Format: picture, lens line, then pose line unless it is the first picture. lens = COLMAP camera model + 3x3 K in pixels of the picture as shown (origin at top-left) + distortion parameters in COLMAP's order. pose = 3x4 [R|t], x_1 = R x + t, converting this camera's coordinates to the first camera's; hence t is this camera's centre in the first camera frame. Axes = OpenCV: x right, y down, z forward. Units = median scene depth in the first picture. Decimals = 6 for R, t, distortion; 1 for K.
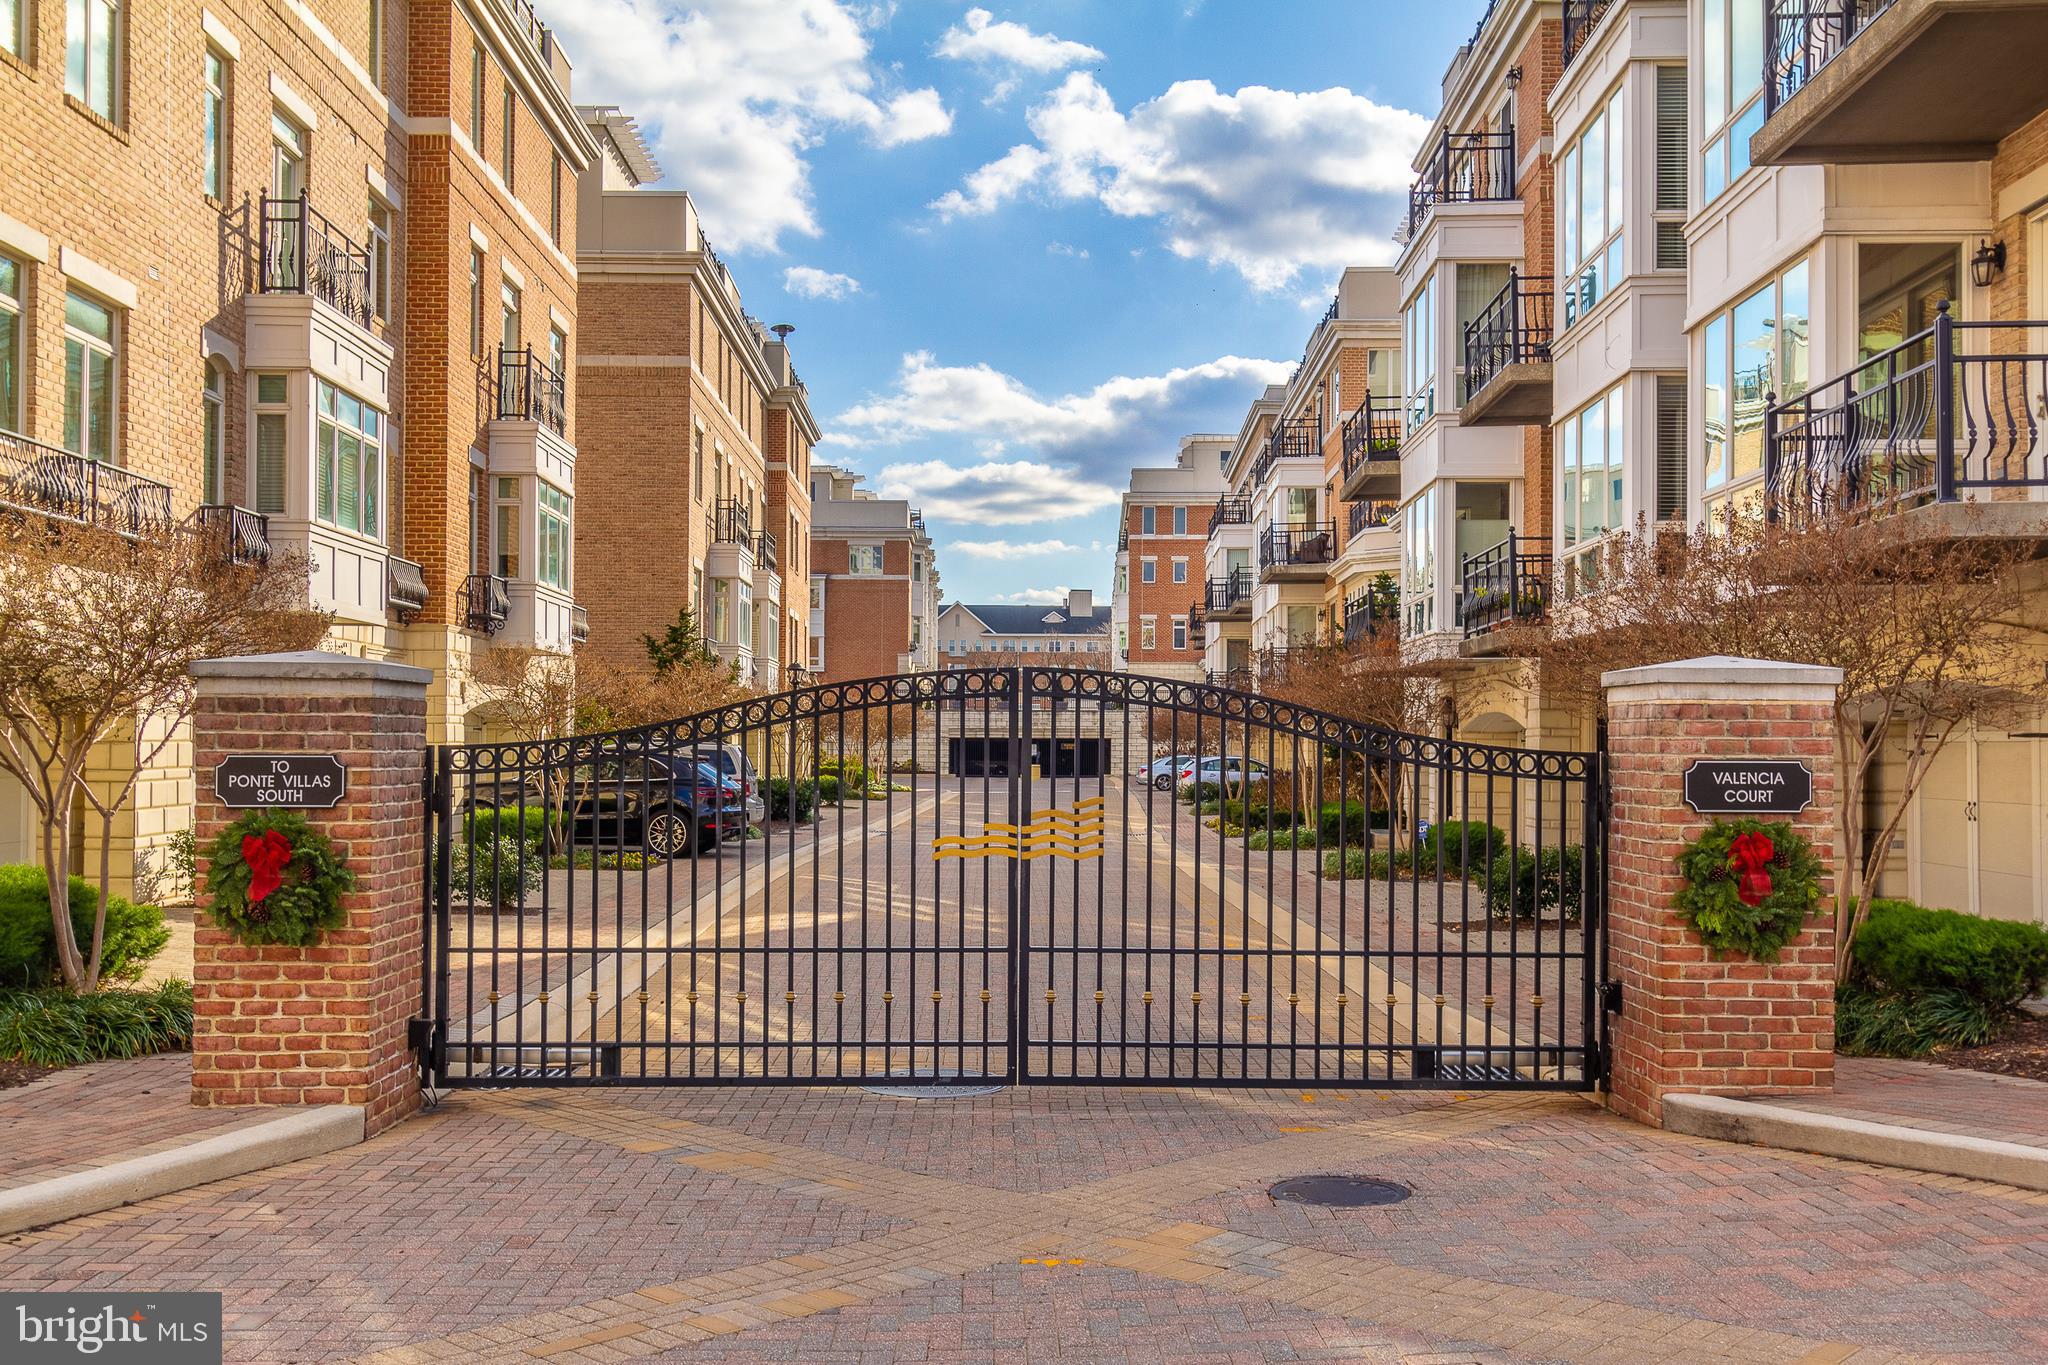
lens RADIAL K [[1861.3, 0, 1024.0], [0, 1861.3, 682.5], [0, 0, 1]] dist [-0.036980, 0.001507]
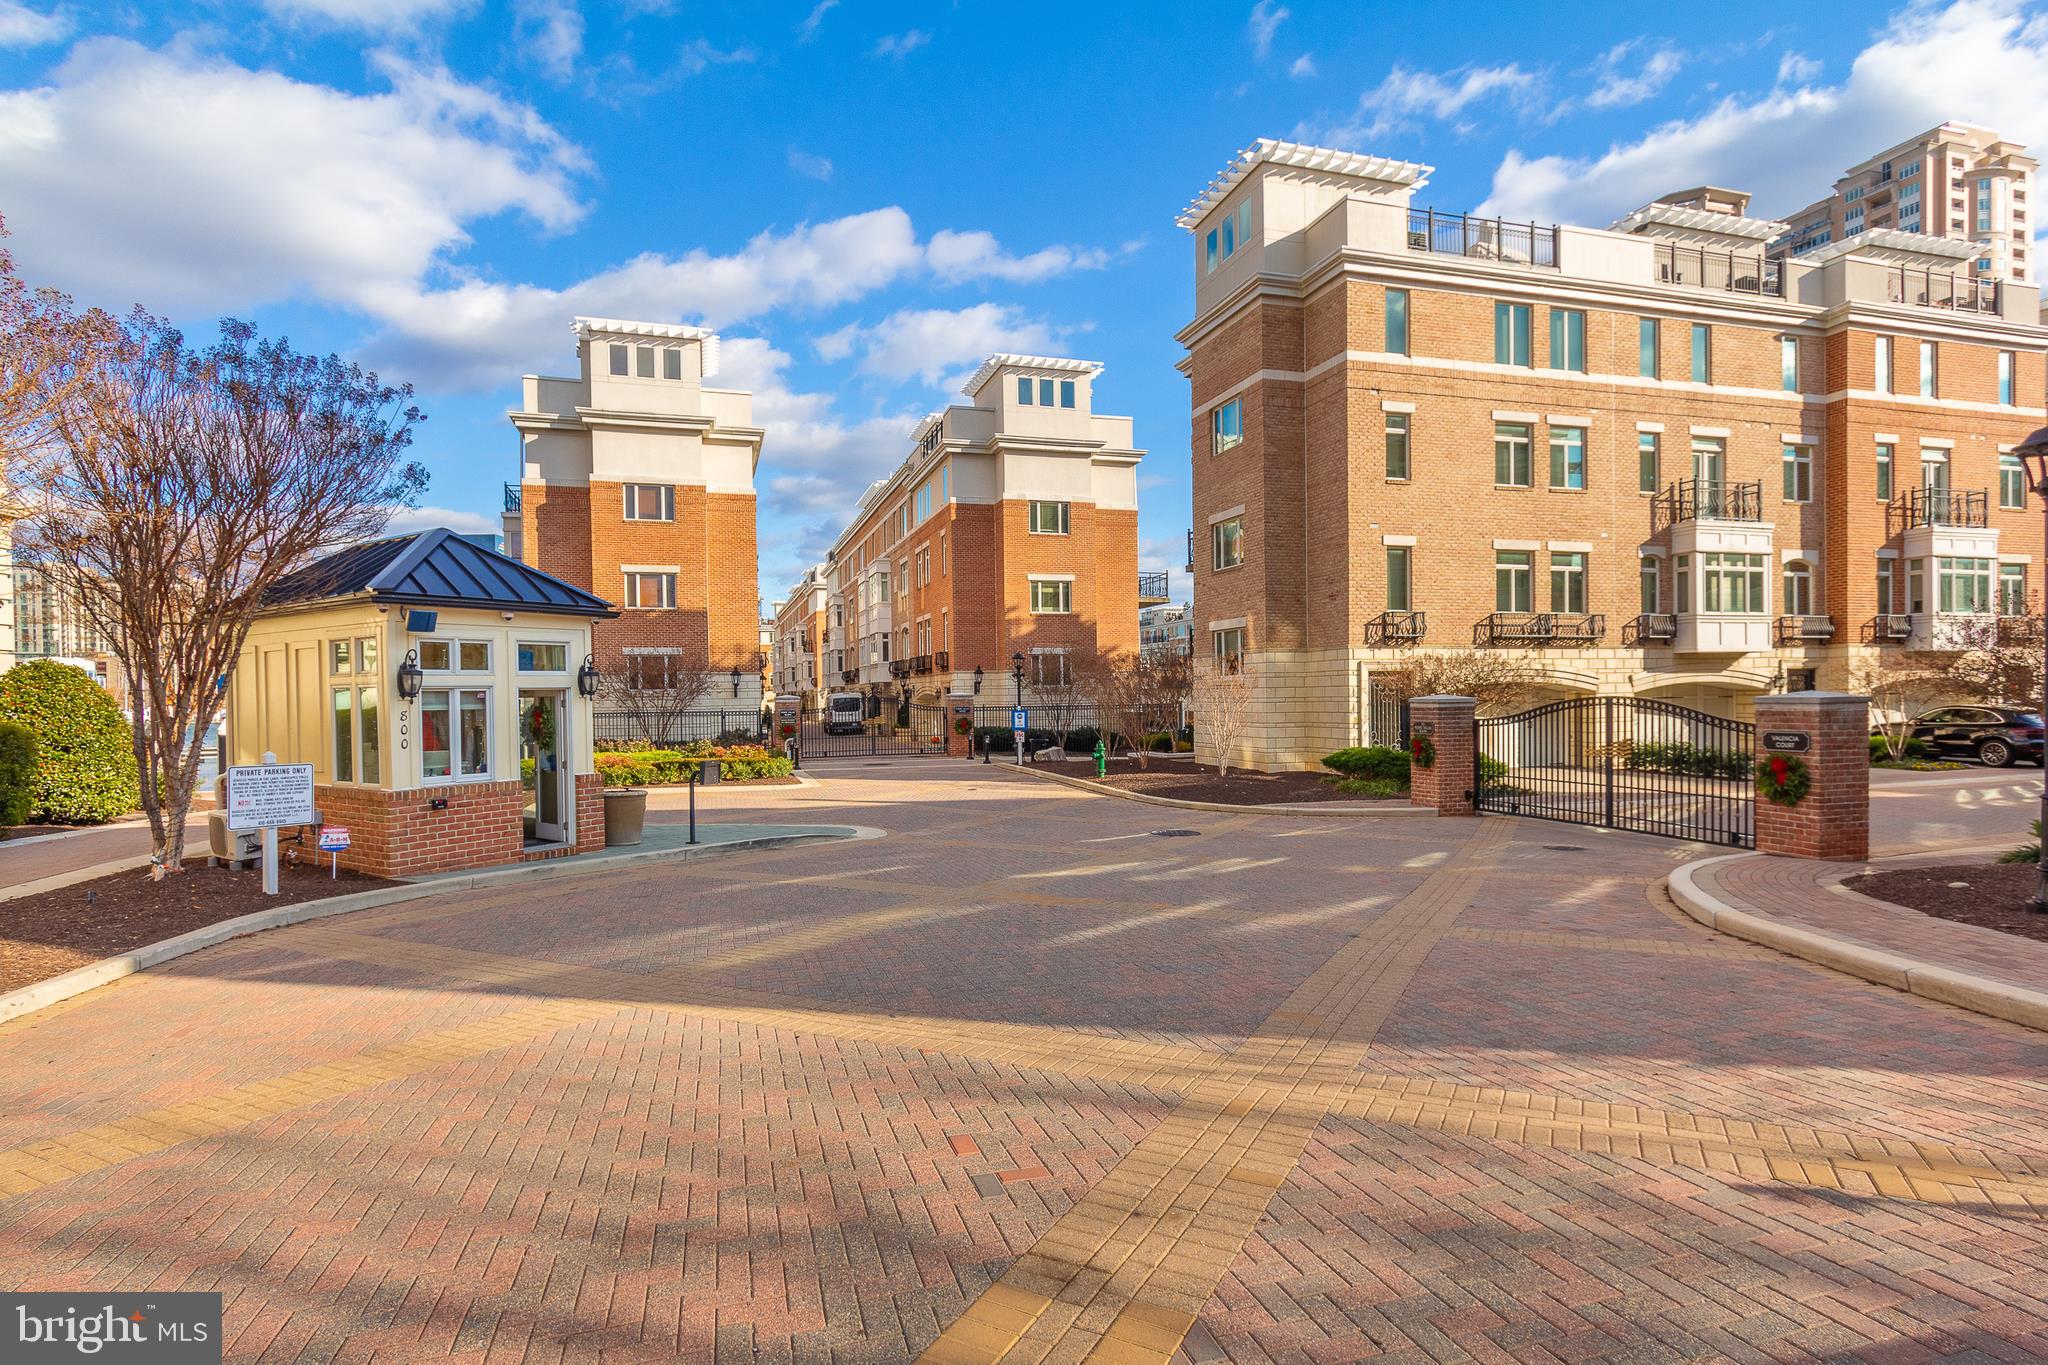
lens RADIAL K [[1044.5, 0, 1024.0], [0, 1044.5, 682.5], [0, 0, 1]] dist [-0.001653, -0.000034]
pose [[0.263497, -0.021969, -0.964410, 0.777329], [0.049884, 0.998713, -0.009121, -0.035102], [0.963370, -0.045705, 0.264254, -0.229540]]
